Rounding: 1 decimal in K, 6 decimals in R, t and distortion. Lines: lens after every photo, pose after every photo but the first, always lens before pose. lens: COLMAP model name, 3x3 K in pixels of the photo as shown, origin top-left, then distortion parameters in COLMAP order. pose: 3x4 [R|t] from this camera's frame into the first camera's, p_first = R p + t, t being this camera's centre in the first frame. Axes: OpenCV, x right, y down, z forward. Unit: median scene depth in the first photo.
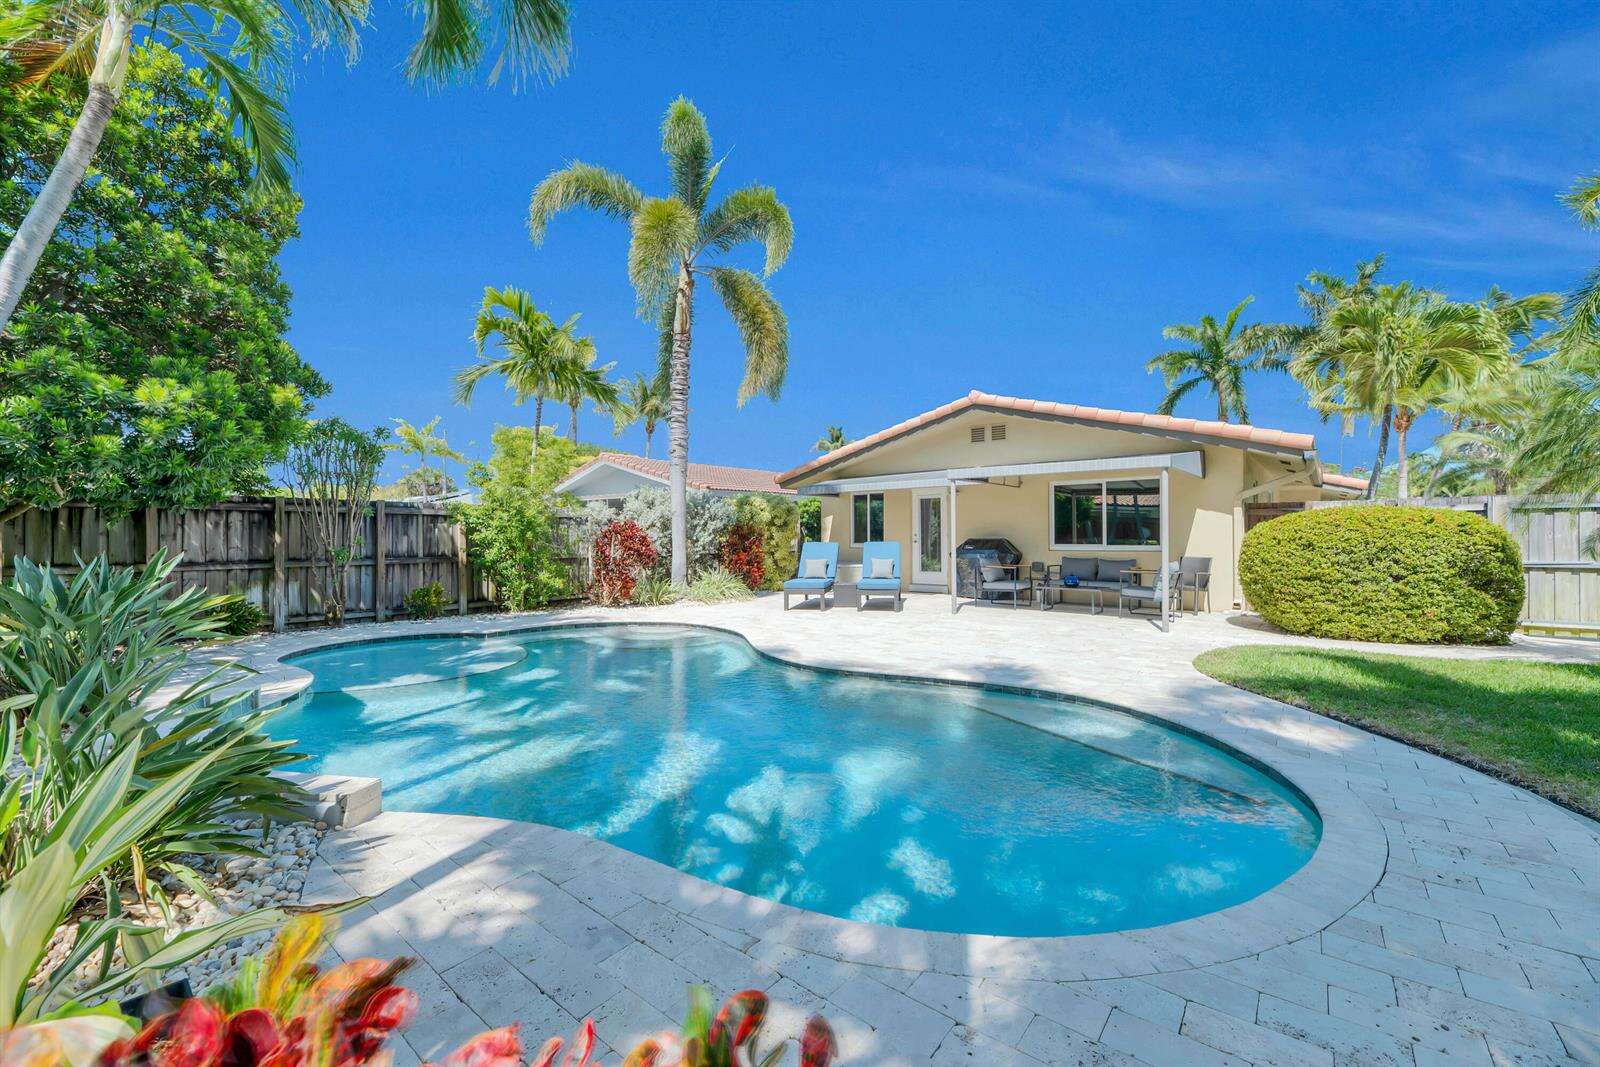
lens RADIAL K [[646.8, 0, 799.0], [0, 646.8, 530.2], [0, 0, 1]] dist [-0.000477, -0.001460]
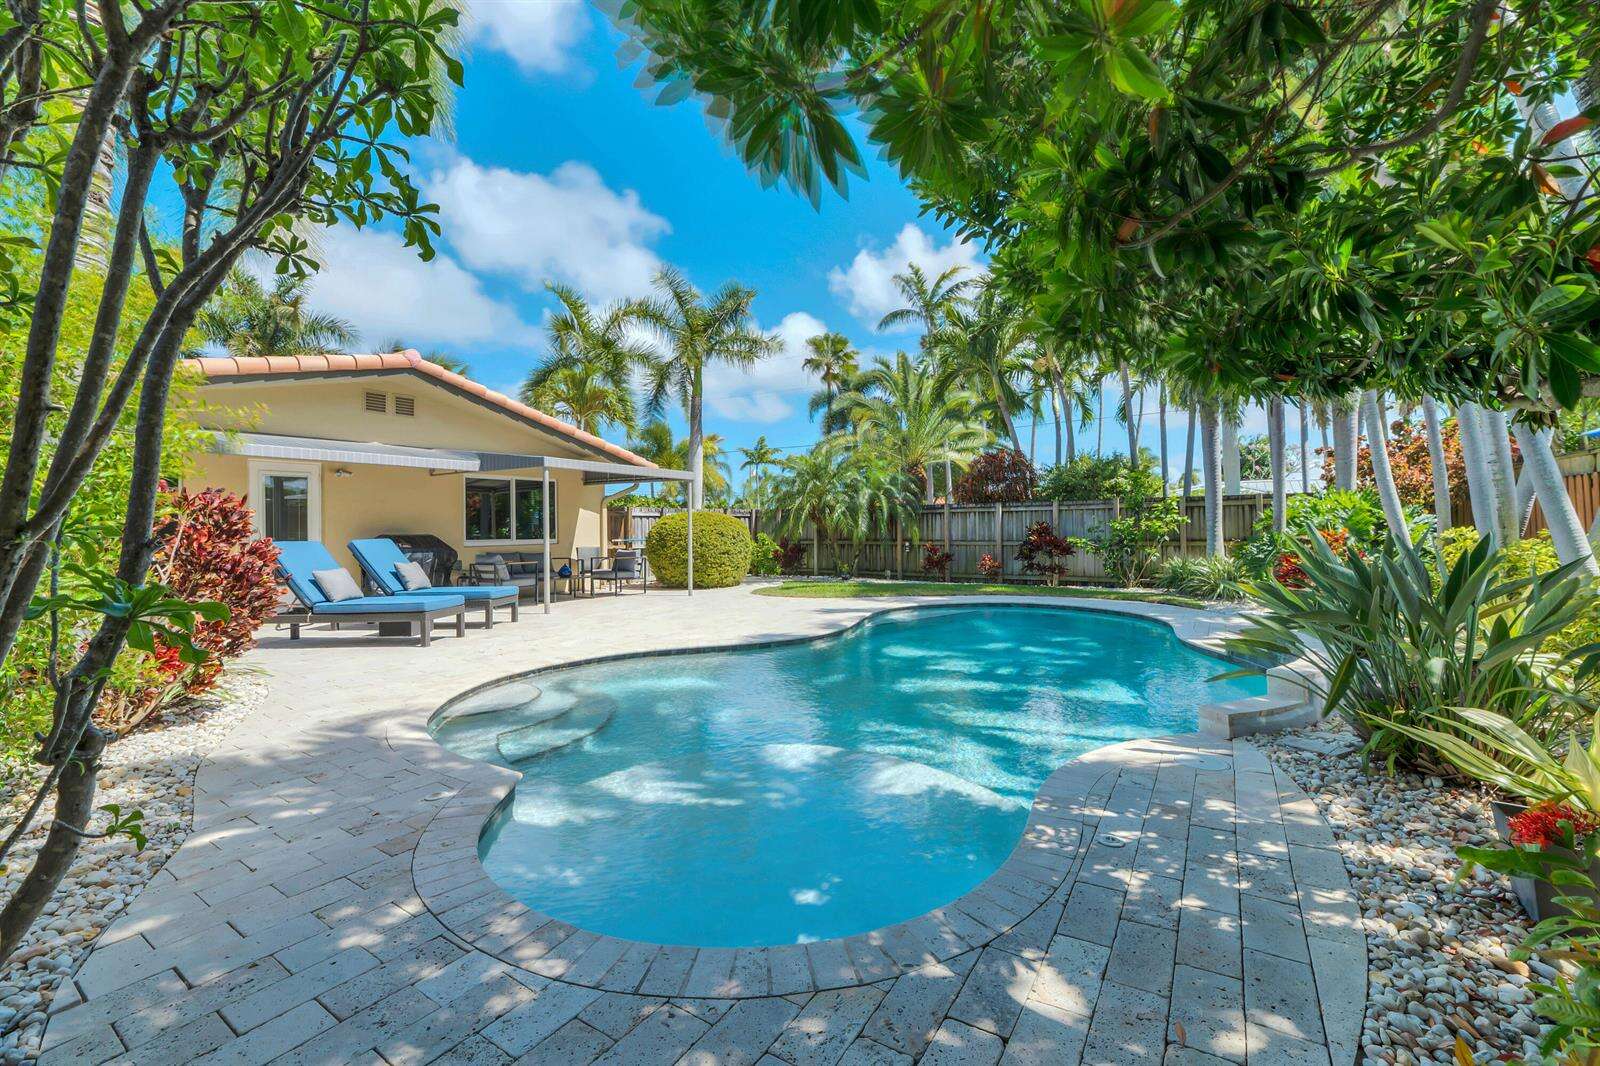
lens RADIAL K [[646.8, 0, 824.9], [0, 646.8, 530.8], [0, 0, 1]] dist [-0.000477, -0.001460]
pose [[-0.132510, 0.001575, 0.991180, -0.651614], [0.003512, 0.999993, -0.001119, 0.012012], [-0.991175, 0.003333, -0.132515, 0.647958]]
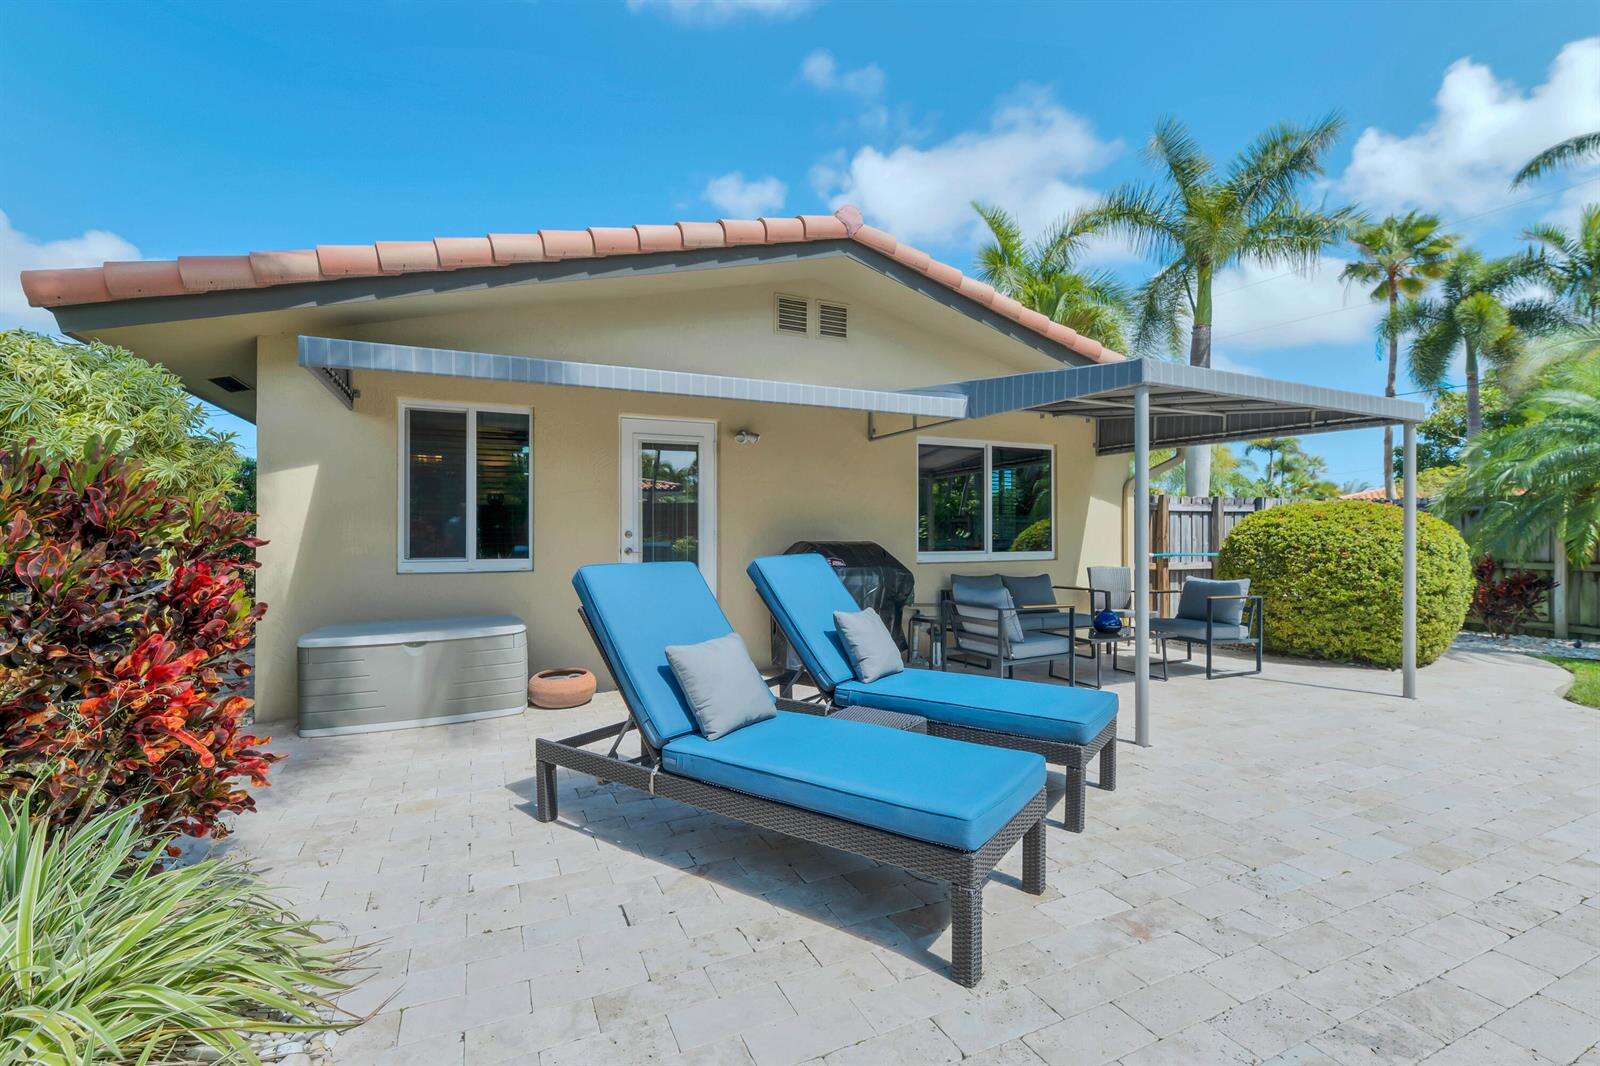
lens RADIAL K [[699.6, 0, 798.6], [0, 699.6, 531.4], [0, 0, 1]] dist [-0.003072, -0.000307]
pose [[0.428585, 0.006462, 0.903478, -0.188410], [-0.008332, 0.999960, -0.003199, 0.007791], [-0.903463, -0.006157, 0.428622, 0.898215]]
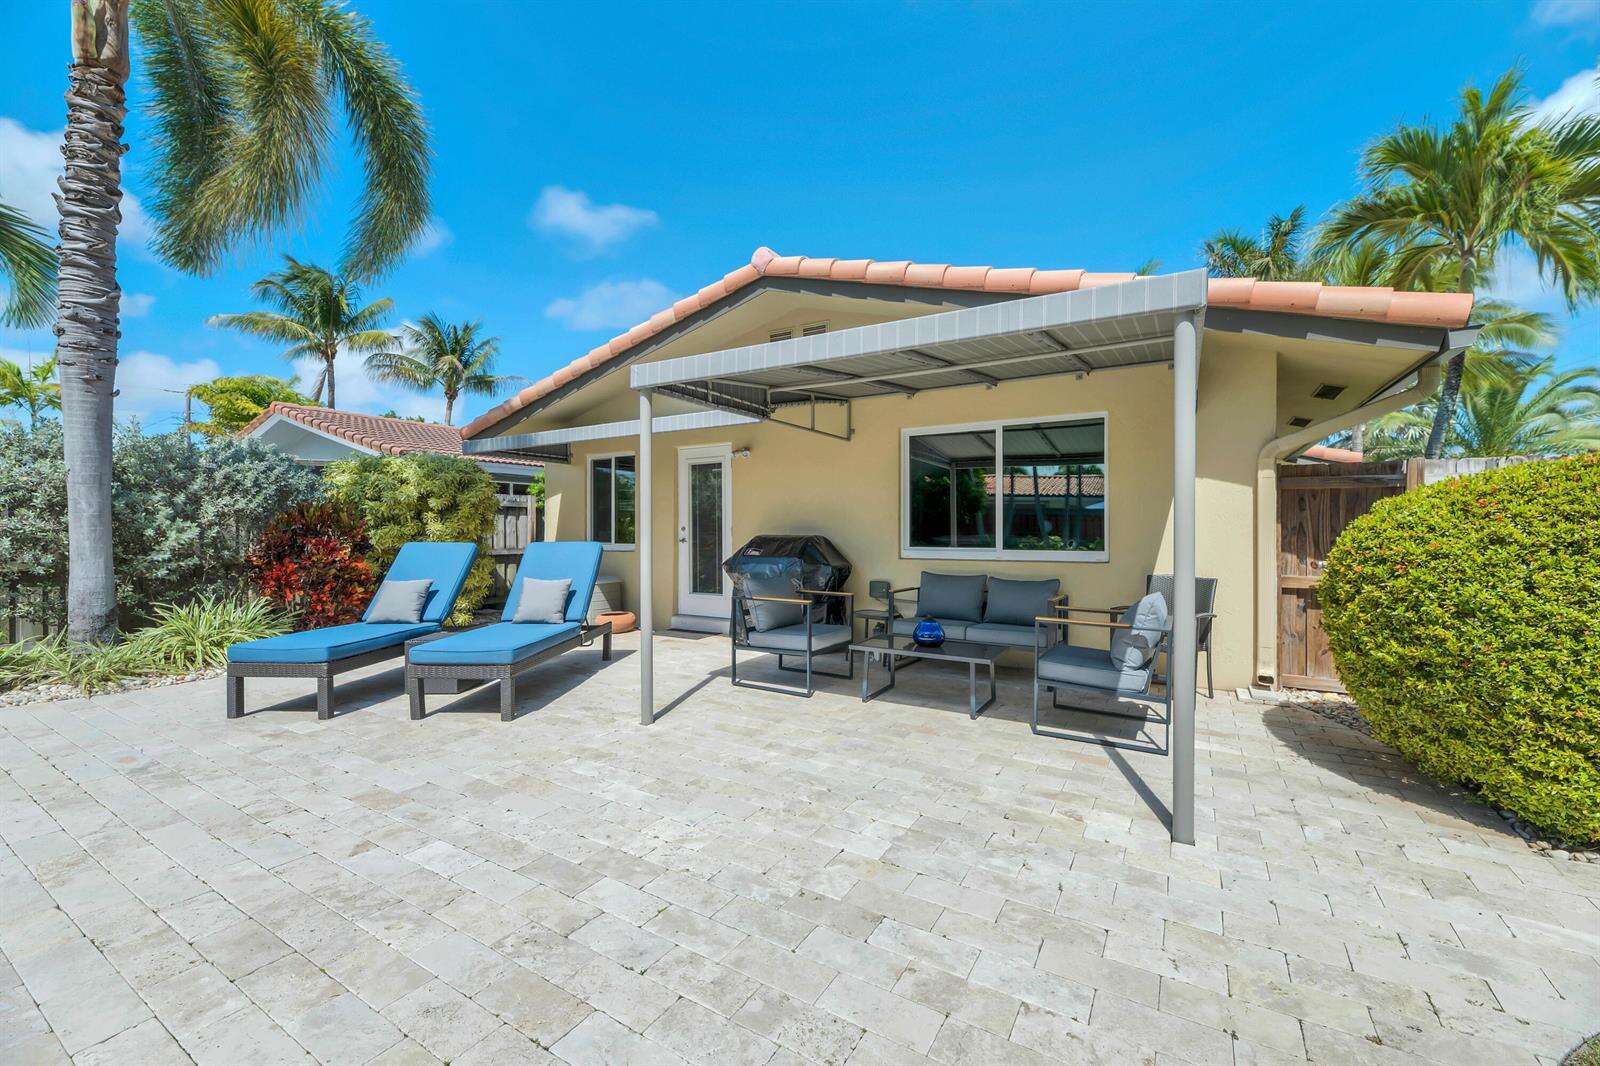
lens RADIAL K [[646.8, 0, 803.4], [0, 646.8, 528.5], [0, 0, 1]] dist [-0.000477, -0.001460]
pose [[0.988589, 0.004875, 0.150561, 0.245302], [-0.005581, 0.999975, 0.004268, 0.005112], [-0.150537, -0.005059, 0.988591, 0.523079]]
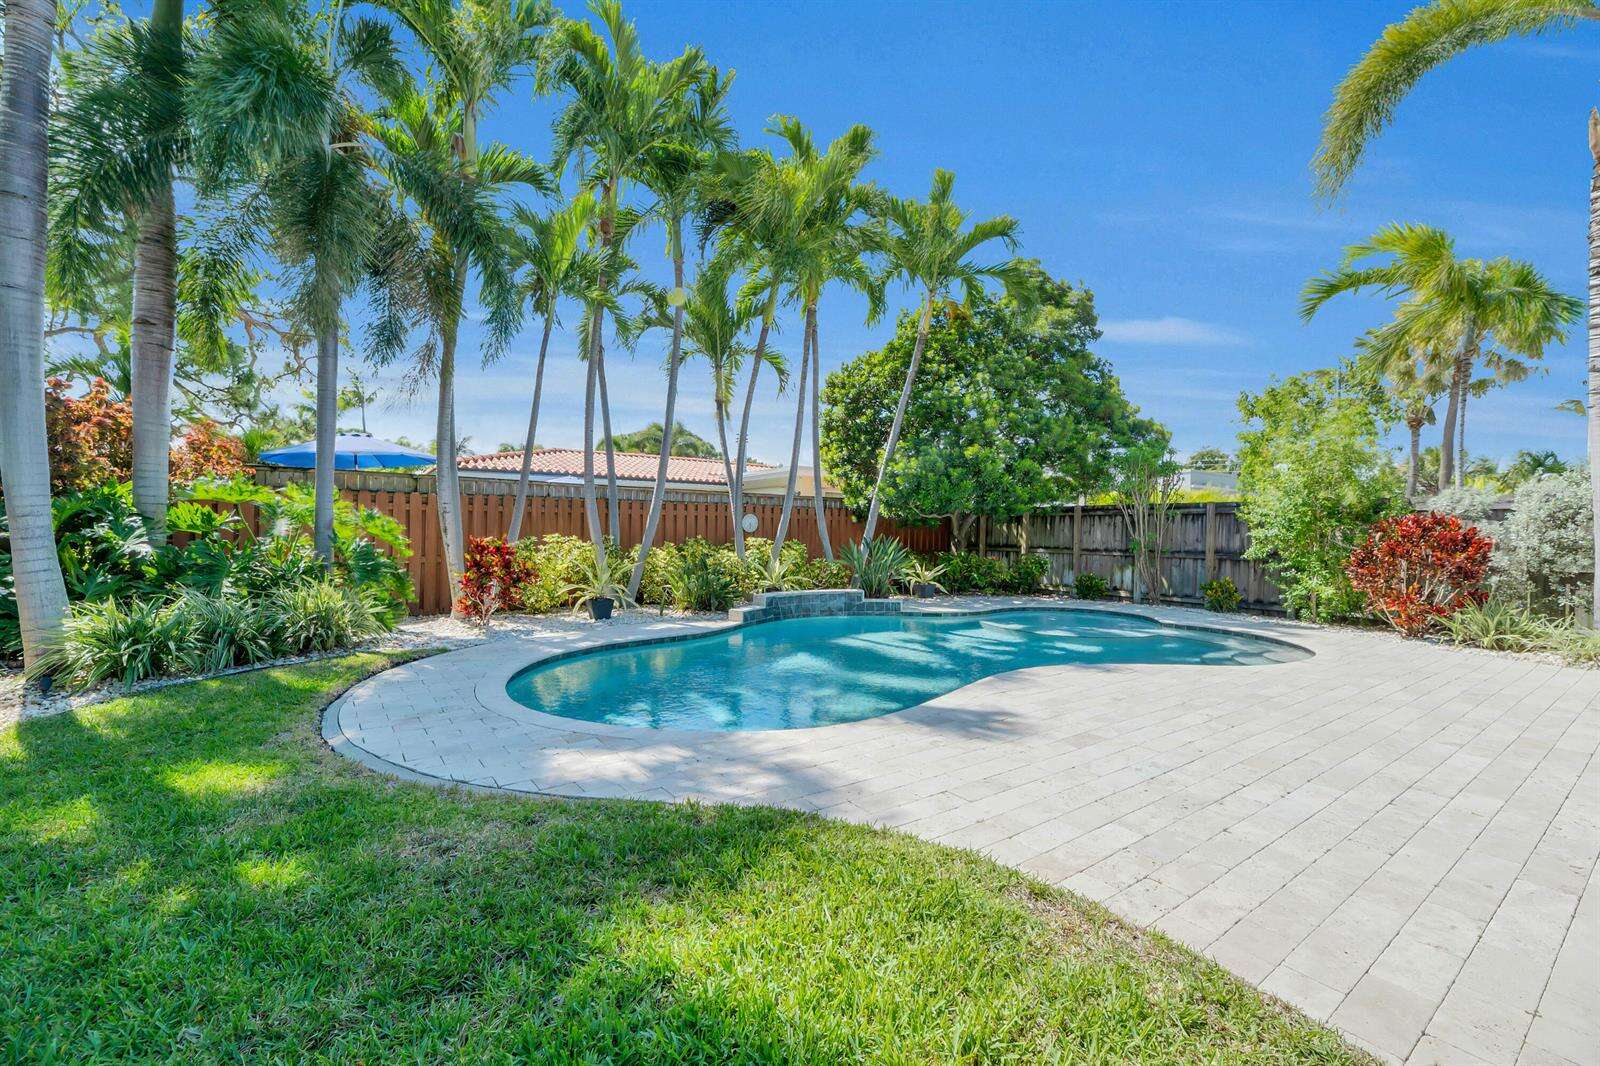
lens RADIAL K [[646.8, 0, 796.3], [0, 646.8, 533.6], [0, 0, 1]] dist [-0.000477, -0.001460]
pose [[-0.261356, 0.002937, -0.965238, 0.539001], [-0.006356, 0.999968, 0.004764, 0.006856], [0.965222, 0.007380, -0.261329, 0.516818]]
